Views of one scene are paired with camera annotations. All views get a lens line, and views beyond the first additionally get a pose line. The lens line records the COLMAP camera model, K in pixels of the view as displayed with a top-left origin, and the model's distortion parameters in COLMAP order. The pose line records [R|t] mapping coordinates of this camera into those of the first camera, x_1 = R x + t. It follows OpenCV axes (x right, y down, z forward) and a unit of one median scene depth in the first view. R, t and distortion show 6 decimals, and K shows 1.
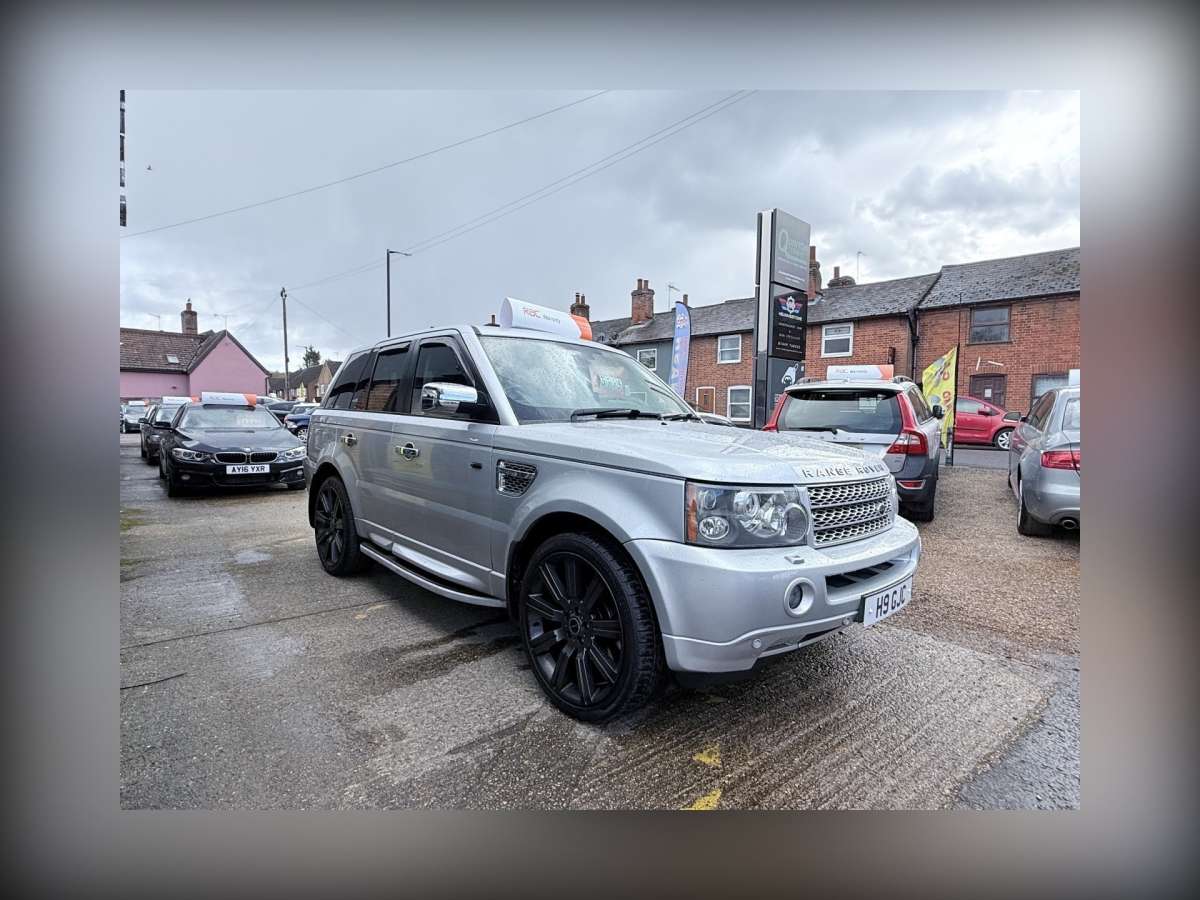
lens RADIAL K [[566.5, 0, 596.0], [0, 566.5, 447.8], [0, 0, 1]] dist [0.001893, -0.001244]
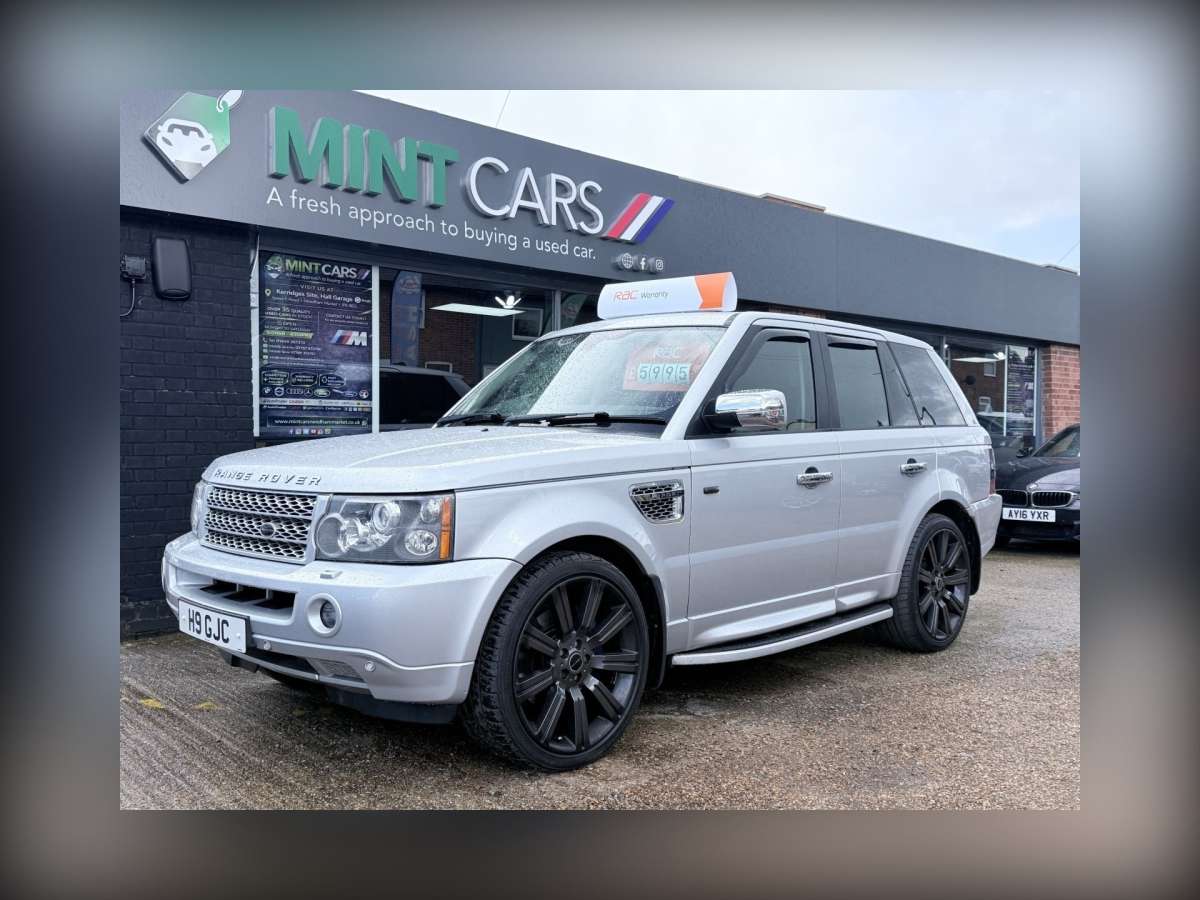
lens RADIAL K [[966.8, 0, 599.3], [0, 966.8, 449.7], [0, 0, 1]] dist [0.100314, -0.119769]
pose [[0.030323, -0.011362, -0.999476, 1.275198], [-0.047034, 0.998812, -0.012781, -0.003955], [0.998433, 0.047397, 0.029753, 0.964091]]
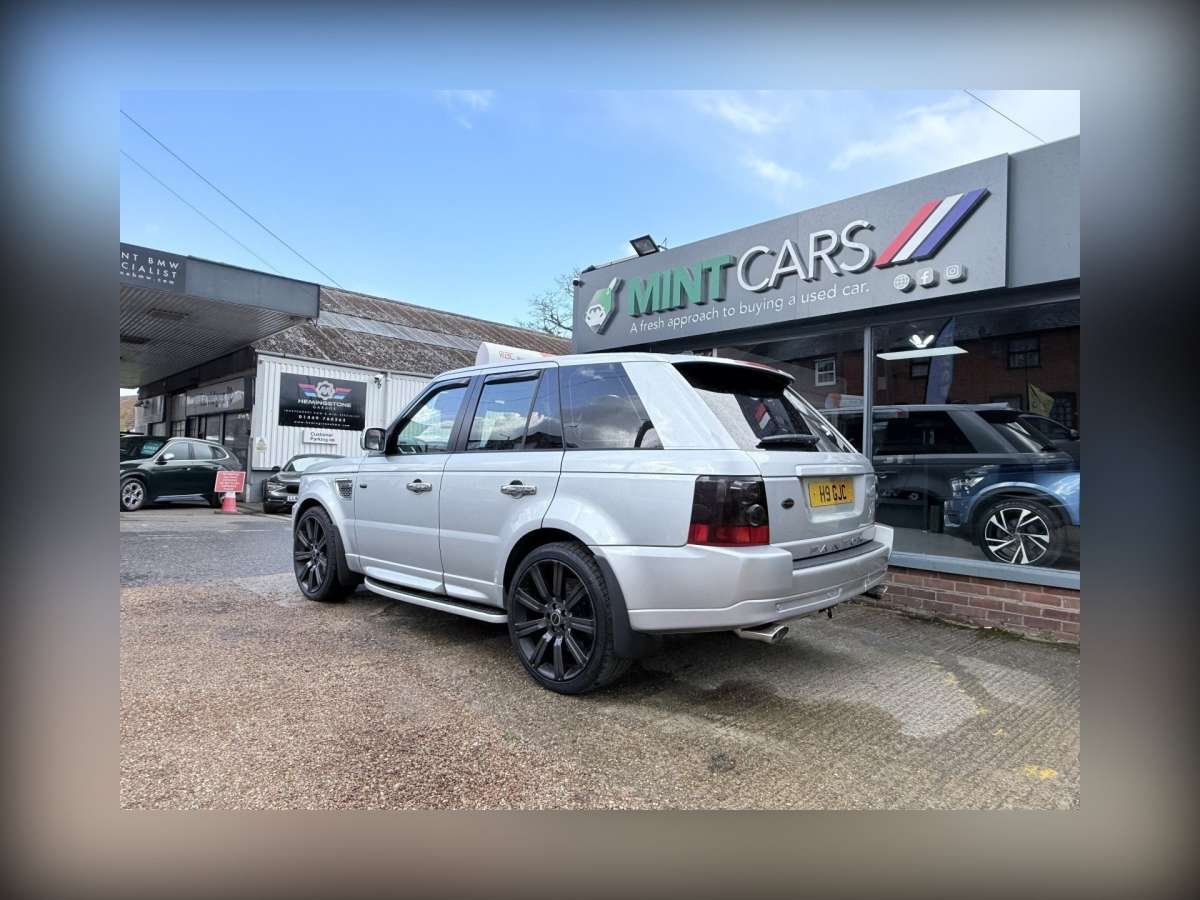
lens RADIAL K [[652.3, 0, 597.3], [0, 652.3, 455.2], [0, 0, 1]] dist [-0.007622, -0.000527]
pose [[-0.996551, -0.044896, -0.069793, -0.161687], [-0.047579, 0.998172, 0.037273, -0.108926], [0.067992, 0.040465, -0.996865, 2.426714]]
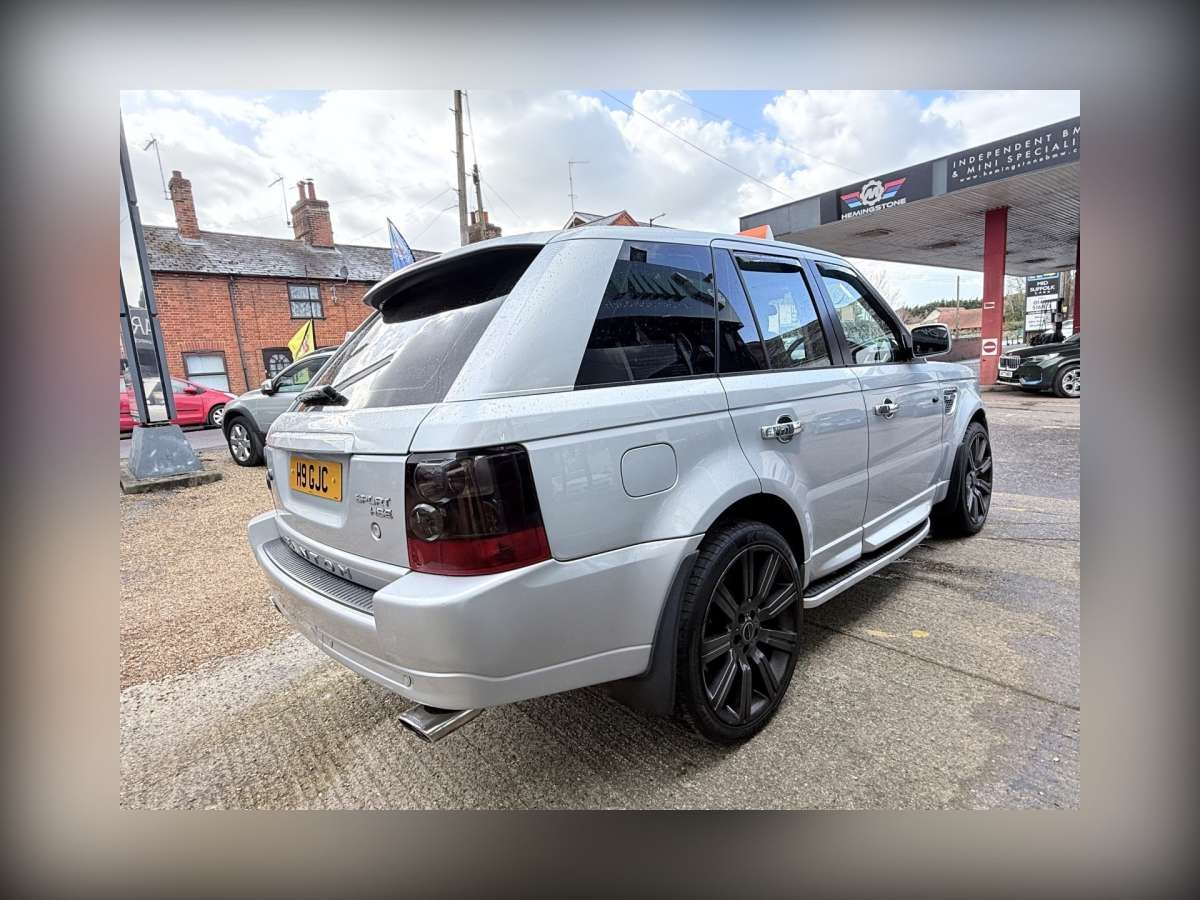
lens RADIAL K [[566.5, 0, 595.7], [0, 566.5, 452.9], [0, 0, 1]] dist [0.001893, -0.001244]
pose [[0.007719, -0.164345, 0.986373, -1.040370], [0.131376, 0.978019, 0.161925, -0.105639], [-0.991303, 0.128336, 0.029141, 1.277290]]
